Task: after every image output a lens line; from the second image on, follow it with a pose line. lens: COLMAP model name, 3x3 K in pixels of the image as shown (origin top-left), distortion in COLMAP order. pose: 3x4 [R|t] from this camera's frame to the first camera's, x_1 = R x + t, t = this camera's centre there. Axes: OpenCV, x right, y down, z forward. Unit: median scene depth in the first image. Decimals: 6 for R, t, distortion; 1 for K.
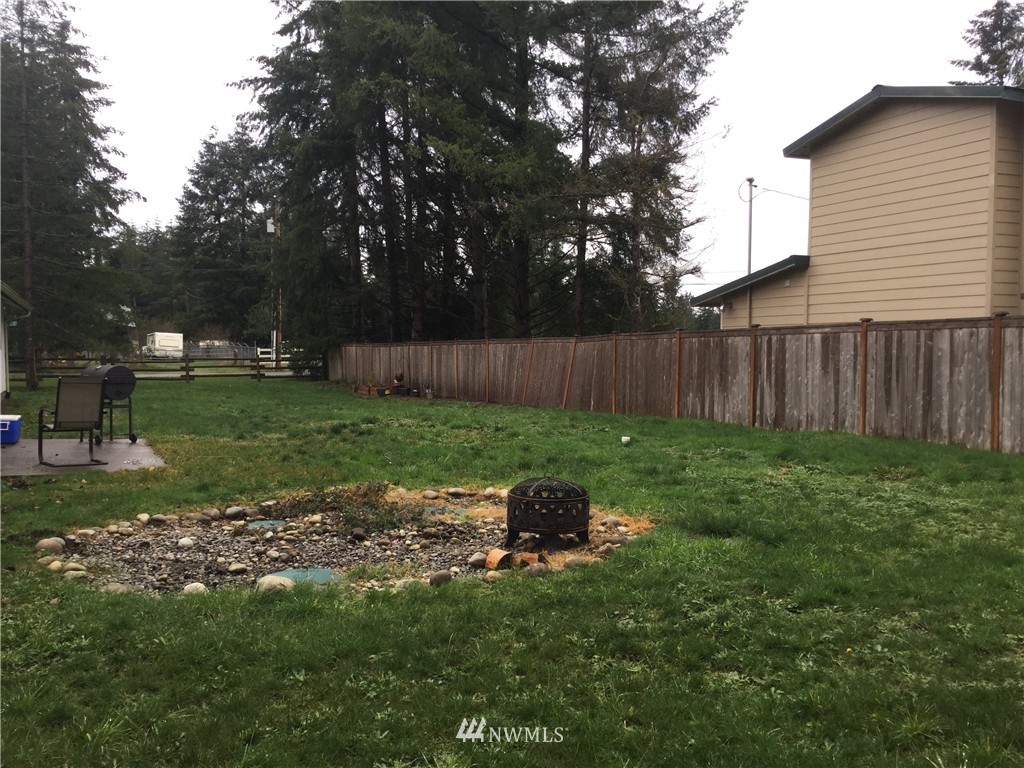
lens RADIAL K [[936.4, 0, 513.2], [0, 936.4, 391.9], [0, 0, 1]] dist [0.133236, -0.174277]
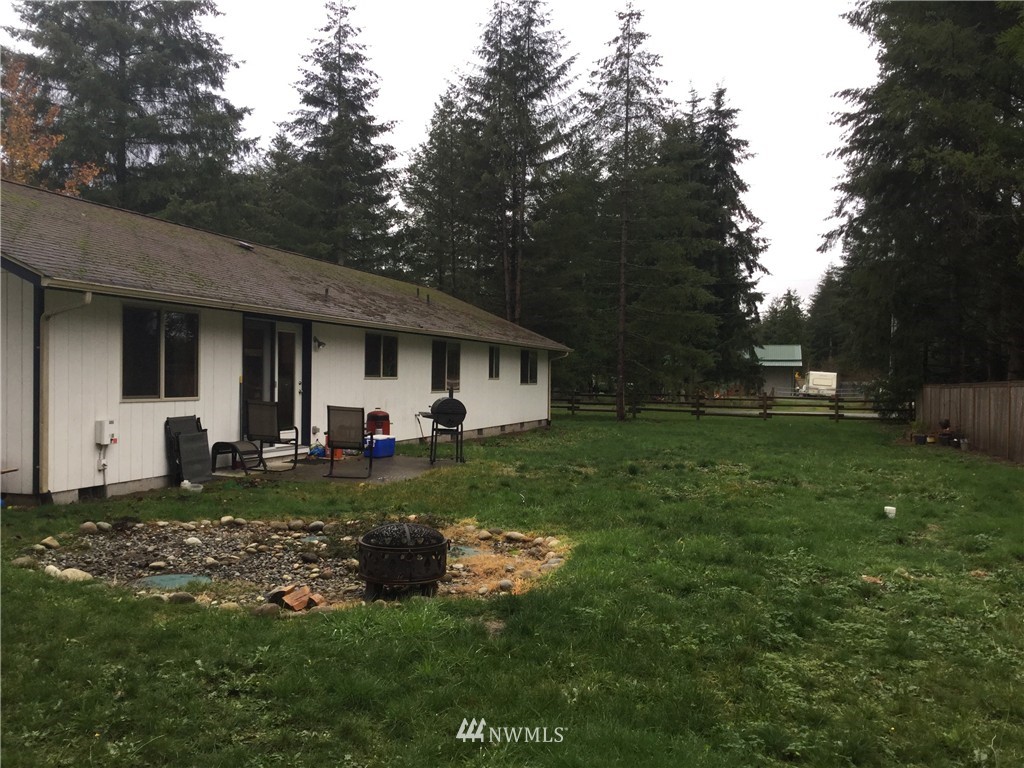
lens RADIAL K [[936.4, 0, 513.2], [0, 936.4, 391.9], [0, 0, 1]] dist [0.133236, -0.174277]
pose [[0.765088, 0.022317, -0.643539, 0.298626], [-0.048773, 0.998537, -0.023358, -0.009827], [0.642076, 0.049258, 0.765057, 0.126211]]
